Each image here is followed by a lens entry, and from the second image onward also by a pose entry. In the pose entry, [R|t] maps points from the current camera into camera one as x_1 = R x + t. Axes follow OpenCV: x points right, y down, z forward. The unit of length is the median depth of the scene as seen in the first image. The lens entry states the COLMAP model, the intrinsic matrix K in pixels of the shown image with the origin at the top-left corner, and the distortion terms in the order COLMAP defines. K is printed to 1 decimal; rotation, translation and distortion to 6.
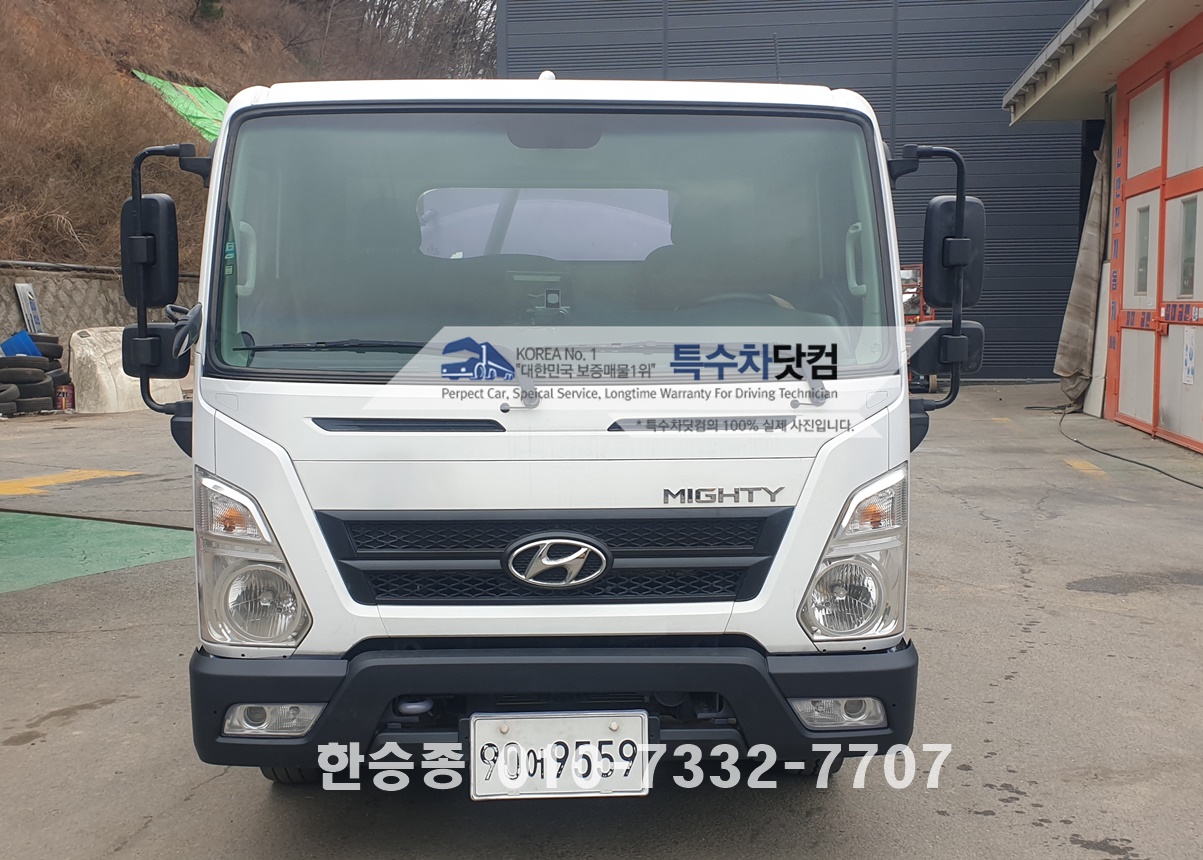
lens RADIAL K [[1303.8, 0, 601.5], [0, 1303.8, 430.0], [0, 0, 1]] dist [0.180233, -0.431855]
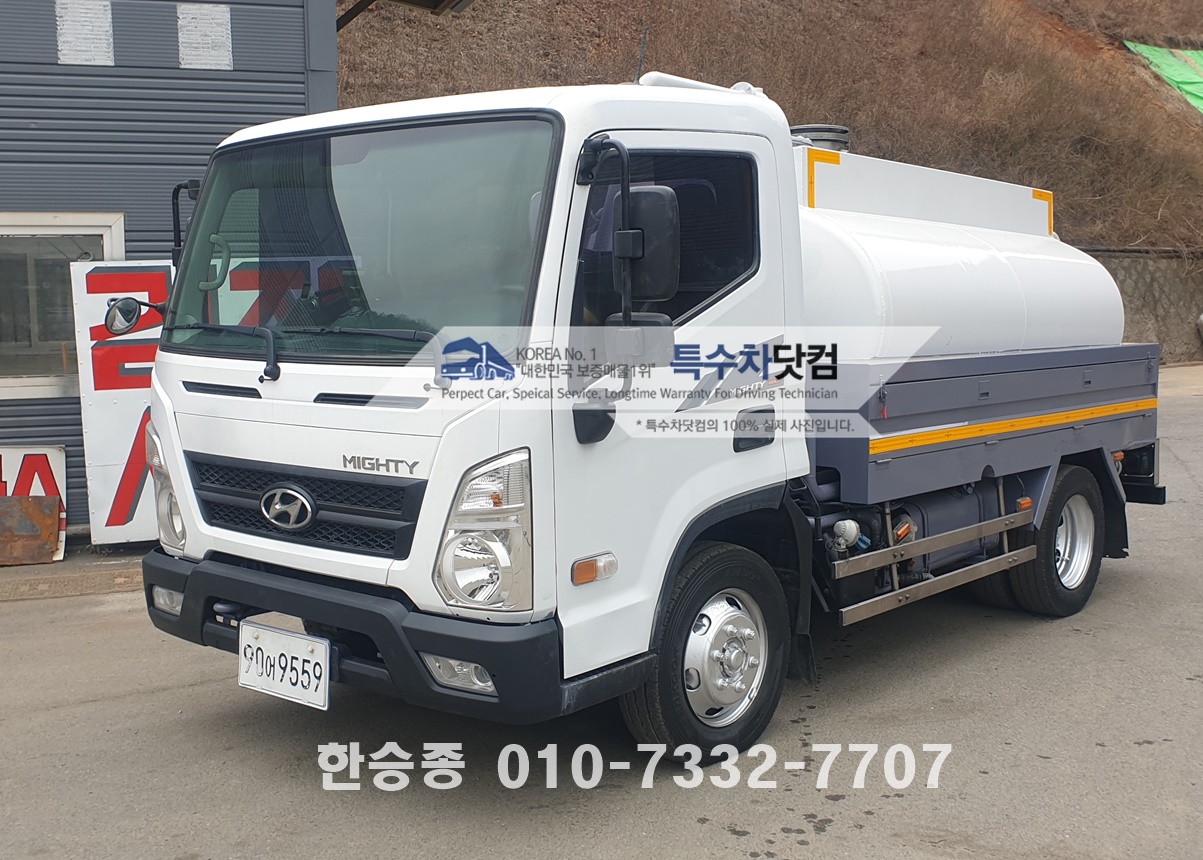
lens RADIAL K [[1303.8, 0, 601.5], [0, 1303.8, 430.0], [0, 0, 1]] dist [0.180233, -0.431855]
pose [[0.732063, 0.060712, -0.678526, 1.005900], [-0.048133, 0.998141, 0.037380, -0.031952], [0.679534, 0.005295, 0.733625, 0.293747]]
